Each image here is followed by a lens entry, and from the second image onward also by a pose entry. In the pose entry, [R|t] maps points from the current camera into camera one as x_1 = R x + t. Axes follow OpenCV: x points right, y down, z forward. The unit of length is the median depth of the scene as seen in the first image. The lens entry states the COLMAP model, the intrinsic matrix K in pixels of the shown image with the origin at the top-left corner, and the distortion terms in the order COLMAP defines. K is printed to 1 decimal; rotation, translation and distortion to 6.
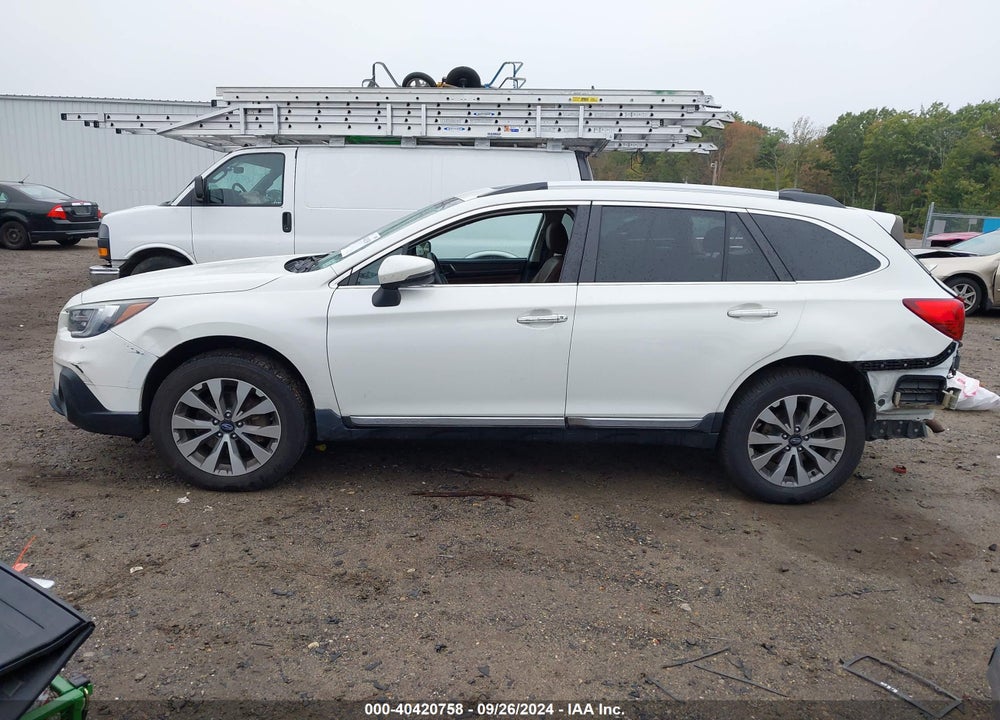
lens RADIAL K [[781.7, 0, 500.0], [0, 781.7, 360.0], [0, 0, 1]] dist [0.025243, -0.003399]
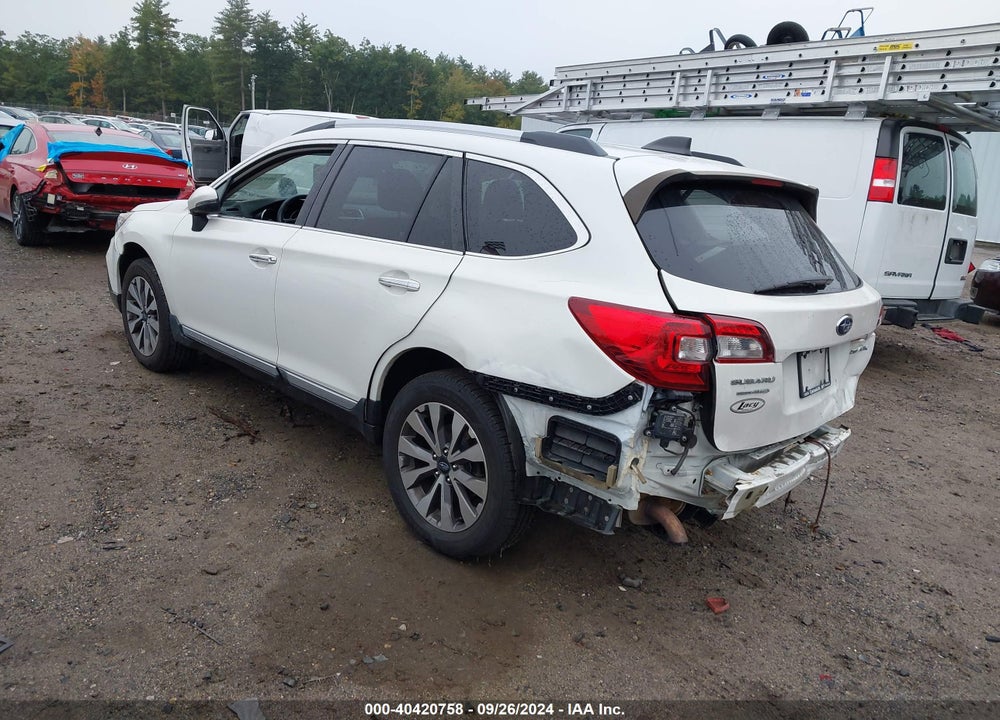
lens RADIAL K [[771.2, 0, 500.0], [0, 771.2, 360.0], [0, 0, 1]] dist [0.037662, -0.027391]
pose [[0.665987, 0.202379, -0.717986, 0.438452], [-0.204626, 0.975138, 0.085056, -0.032485], [0.717349, 0.090273, 0.690841, 0.253467]]
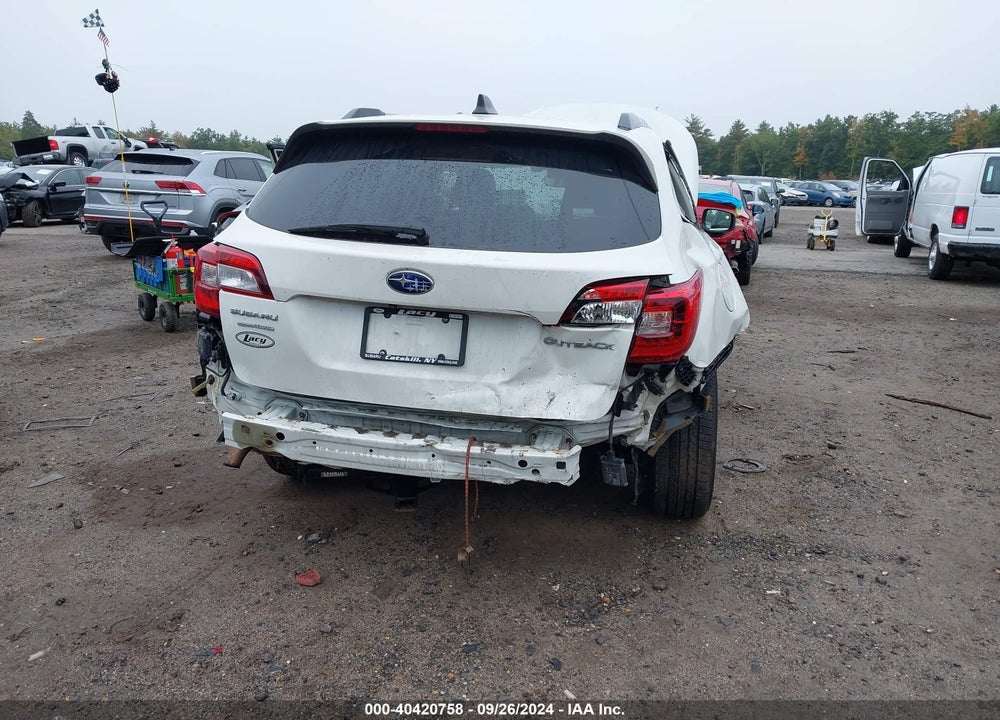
lens RADIAL K [[781.7, 0, 500.0], [0, 781.7, 360.0], [0, 0, 1]] dist [0.025243, -0.003399]
pose [[-0.247472, 0.171279, -0.953636, 0.554701], [-0.237059, 0.943633, 0.231000, -0.092671], [0.939447, 0.283234, -0.192919, 0.663407]]
